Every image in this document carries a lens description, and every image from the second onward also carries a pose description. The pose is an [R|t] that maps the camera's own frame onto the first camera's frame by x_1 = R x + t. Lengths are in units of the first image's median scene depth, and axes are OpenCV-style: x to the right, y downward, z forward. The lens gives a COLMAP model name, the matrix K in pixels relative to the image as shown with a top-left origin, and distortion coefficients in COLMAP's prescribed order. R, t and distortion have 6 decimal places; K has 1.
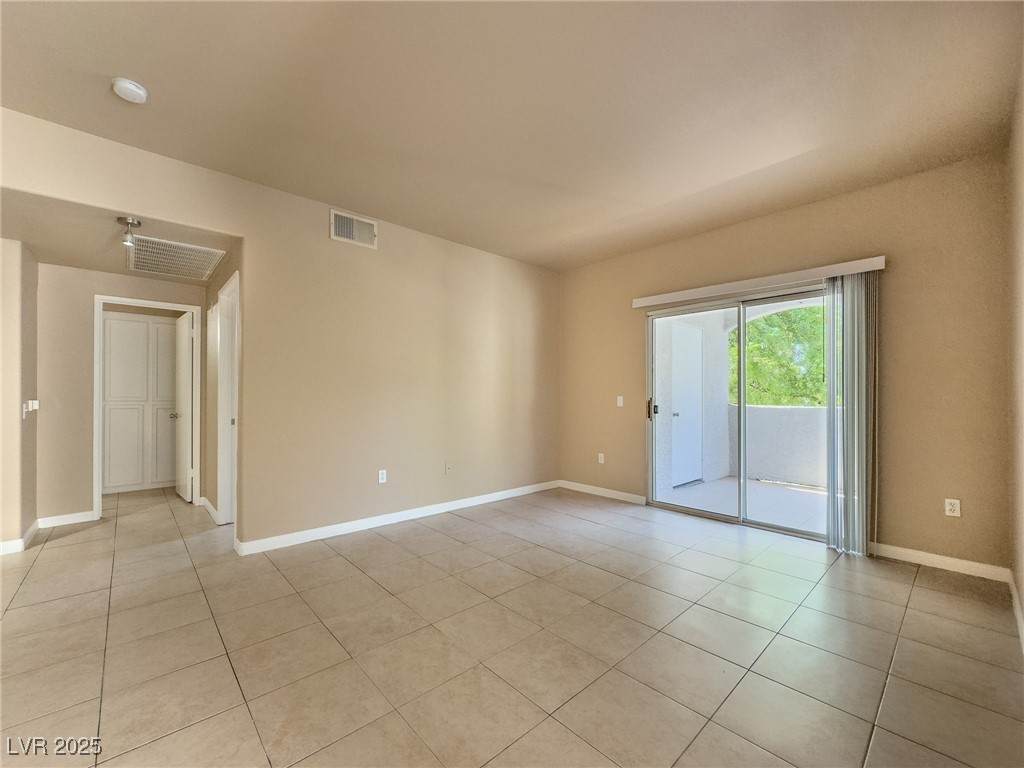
lens RADIAL K [[418.3, 0, 513.1], [0, 418.3, 395.8], [0, 0, 1]] dist [-0.000043, 0.000028]
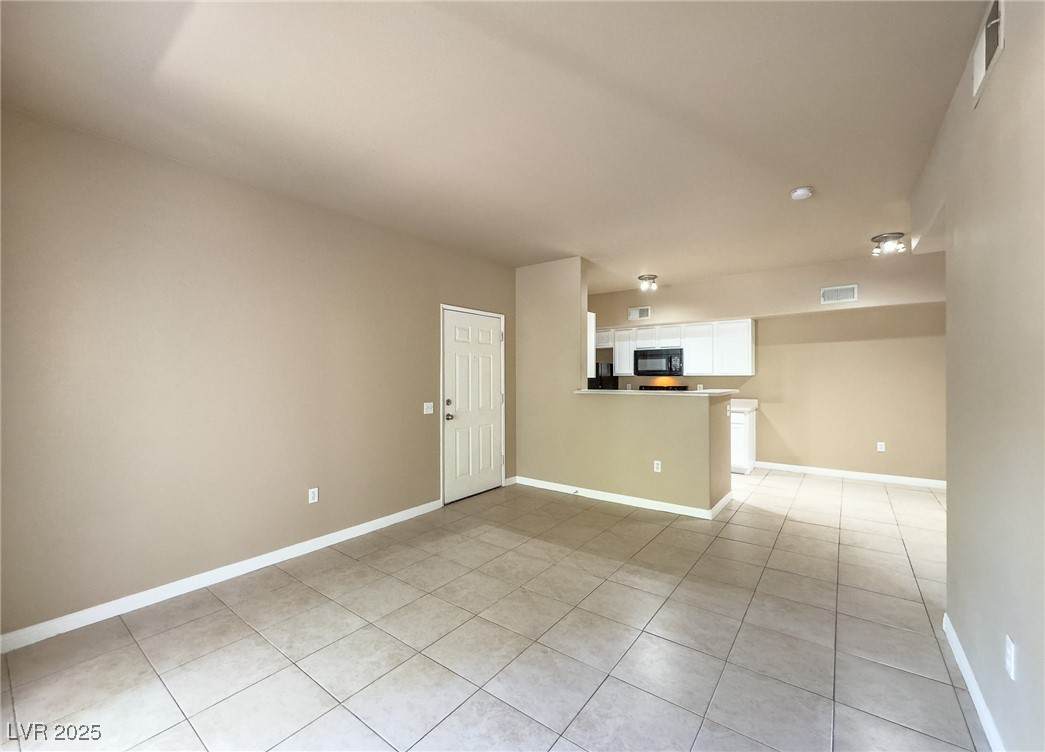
lens RADIAL K [[425.7, 0, 522.5], [0, 425.7, 376.0], [0, 0, 1]] dist [-0.000872, -0.000058]
pose [[-0.985597, 0.002183, -0.169100, 0.180195], [0.002832, 0.999990, -0.003597, -0.054611], [0.169090, -0.004024, -0.985592, 1.437630]]
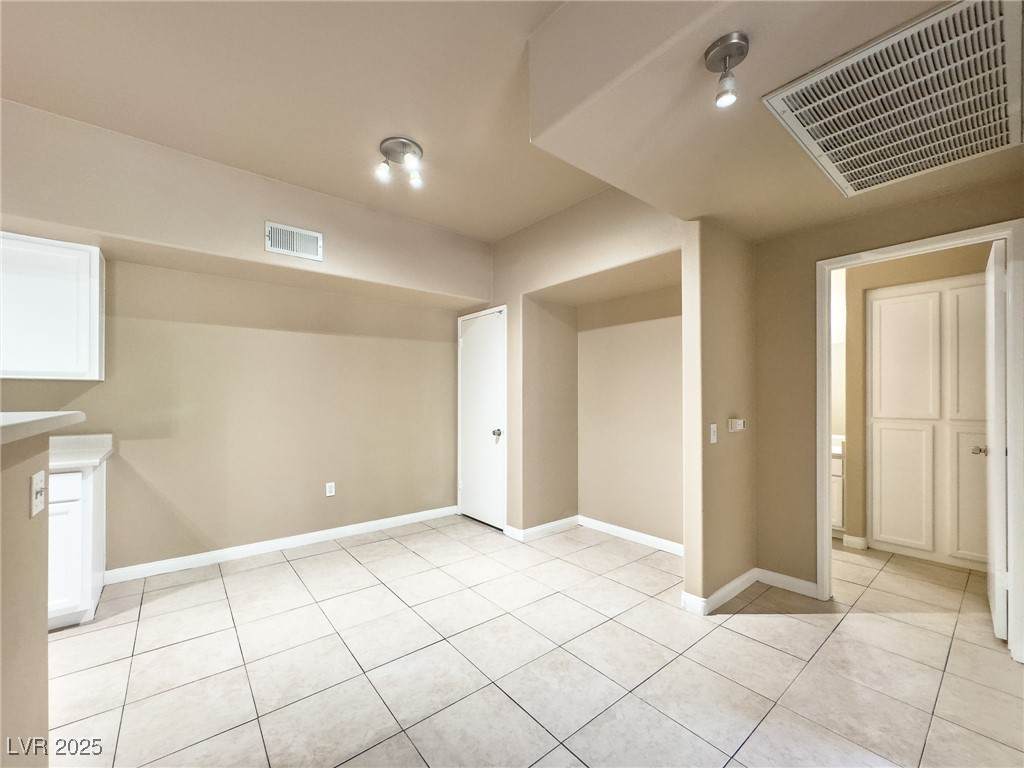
lens RADIAL K [[418.3, 0, 513.1], [0, 418.3, 395.8], [0, 0, 1]] dist [-0.000043, 0.000028]
pose [[-0.061000, -0.002310, -0.998135, -0.355472], [0.003916, 0.999989, -0.002553, -0.027288], [0.998130, -0.004064, -0.060990, 0.638229]]
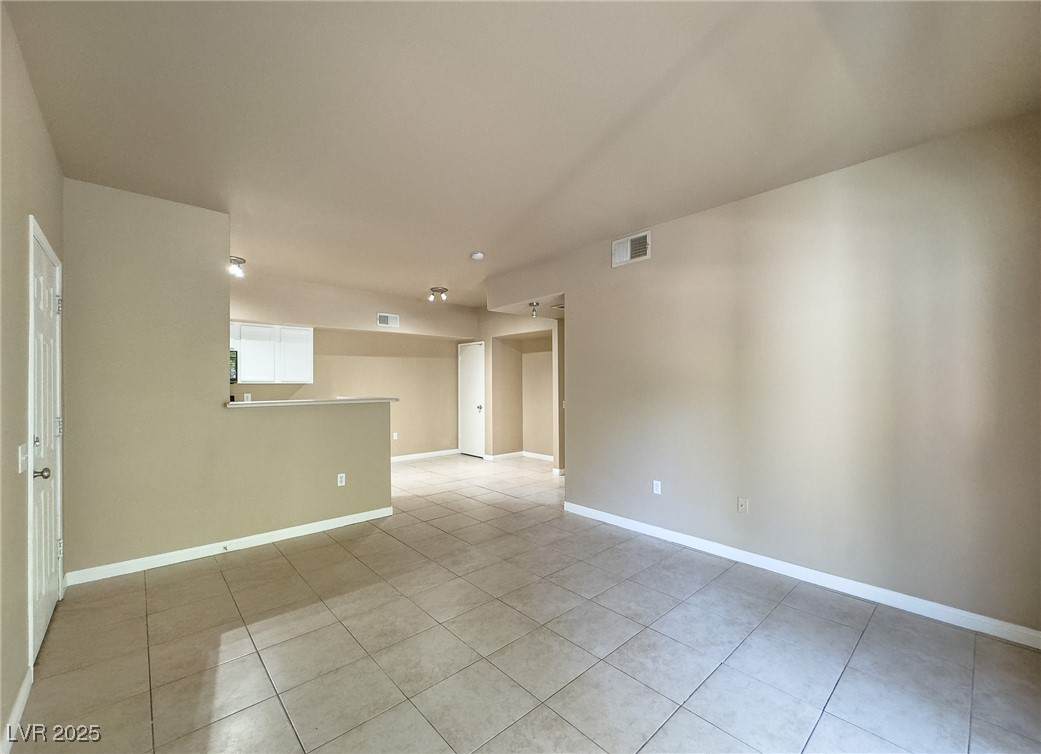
lens RADIAL K [[429.8, 0, 524.4], [0, 429.8, 383.0], [0, 0, 1]] dist [-0.000844, -0.000095]
pose [[-0.007687, -0.001844, -0.999969, 0.770807], [0.003915, 0.999991, -0.001874, -0.055691], [0.999963, -0.003930, -0.007680, 0.776568]]
